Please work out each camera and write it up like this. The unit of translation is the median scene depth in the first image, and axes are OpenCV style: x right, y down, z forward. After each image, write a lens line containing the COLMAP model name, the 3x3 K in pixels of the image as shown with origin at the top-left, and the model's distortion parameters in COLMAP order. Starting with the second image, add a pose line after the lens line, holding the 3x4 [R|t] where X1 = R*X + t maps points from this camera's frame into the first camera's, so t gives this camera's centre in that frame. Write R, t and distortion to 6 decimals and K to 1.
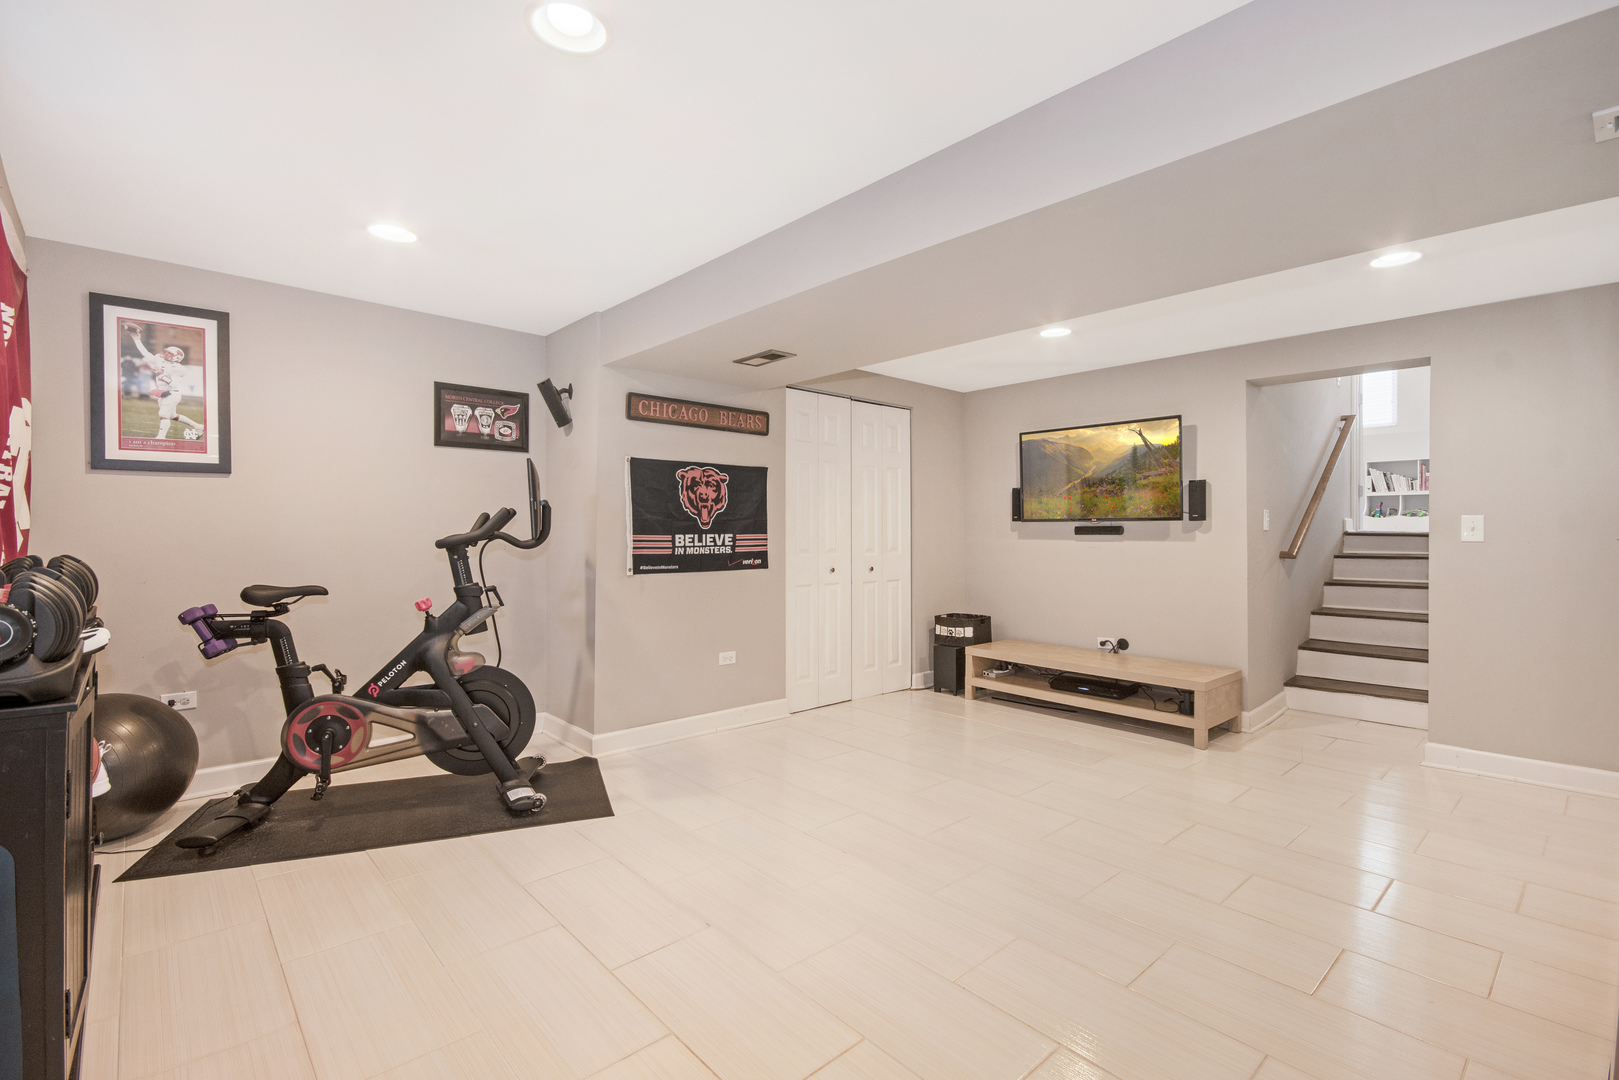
lens RADIAL K [[720.7, 0, 812.5], [0, 720.7, 535.4], [0, 0, 1]] dist [0.021722, -0.000317]
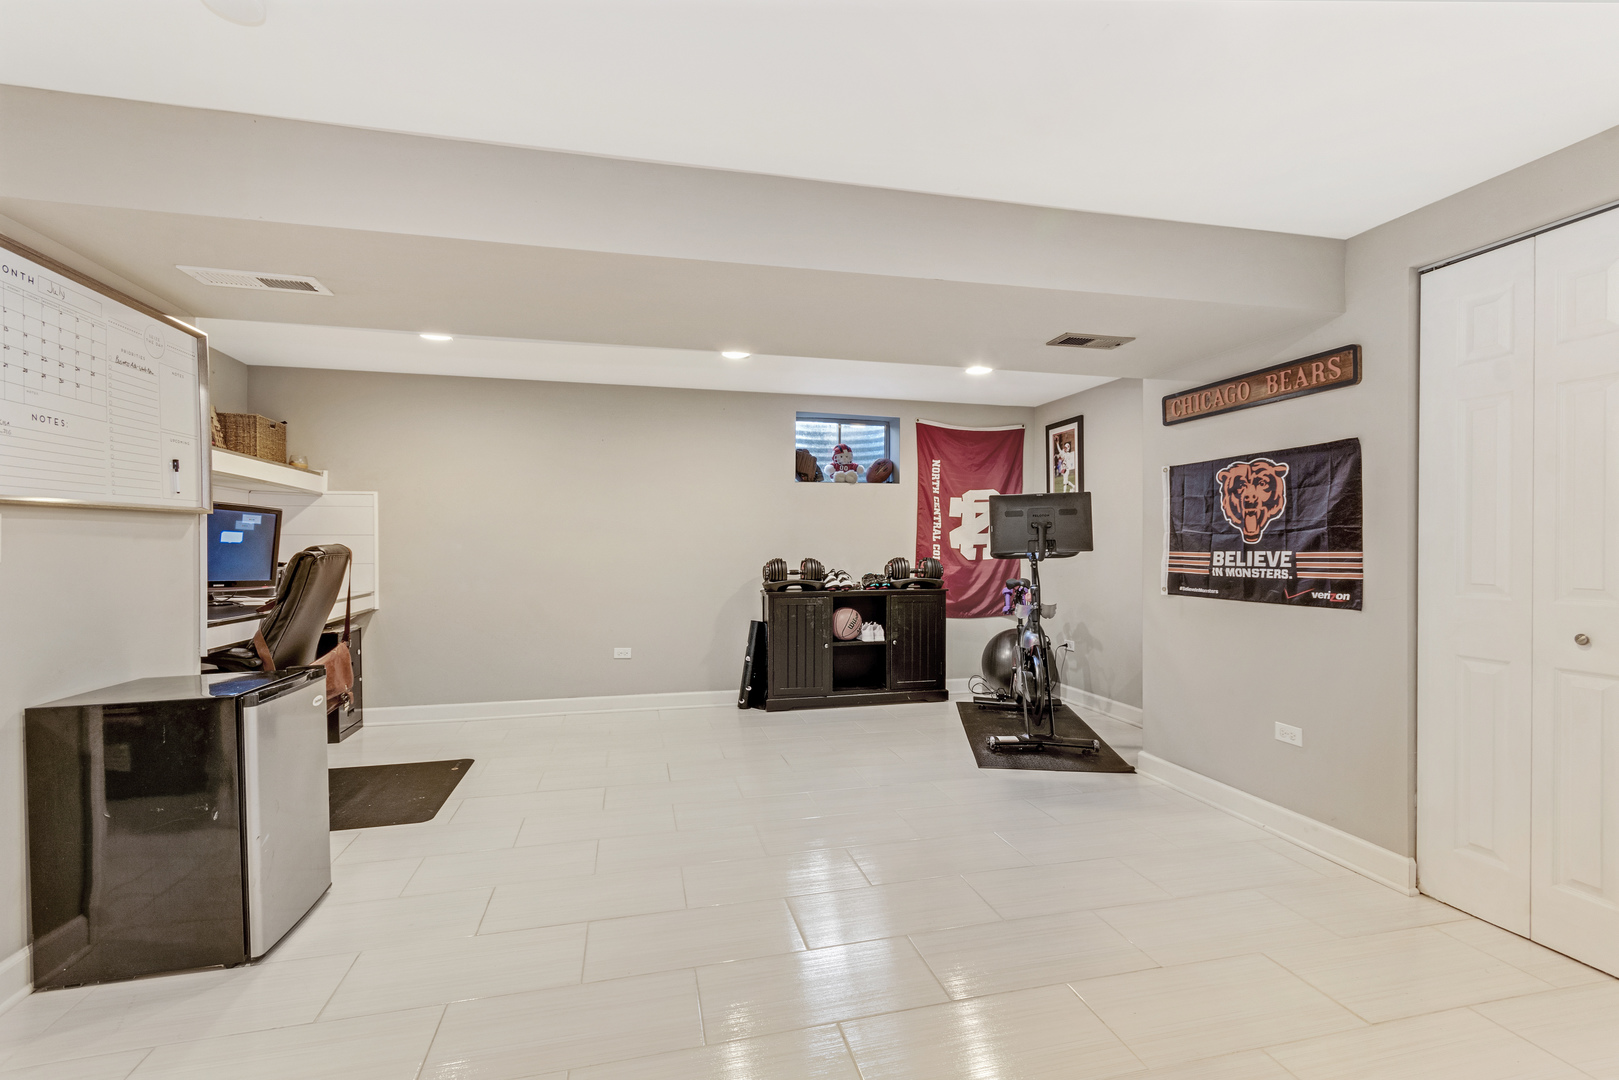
lens RADIAL K [[716.6, 0, 811.8], [0, 716.6, 549.8], [0, 0, 1]] dist [-0.000326, 0.000217]
pose [[-0.463373, 0.002404, -0.886160, 0.709842], [-0.001910, 0.999991, 0.003712, -0.004678], [0.886162, 0.003413, -0.463364, 0.946017]]
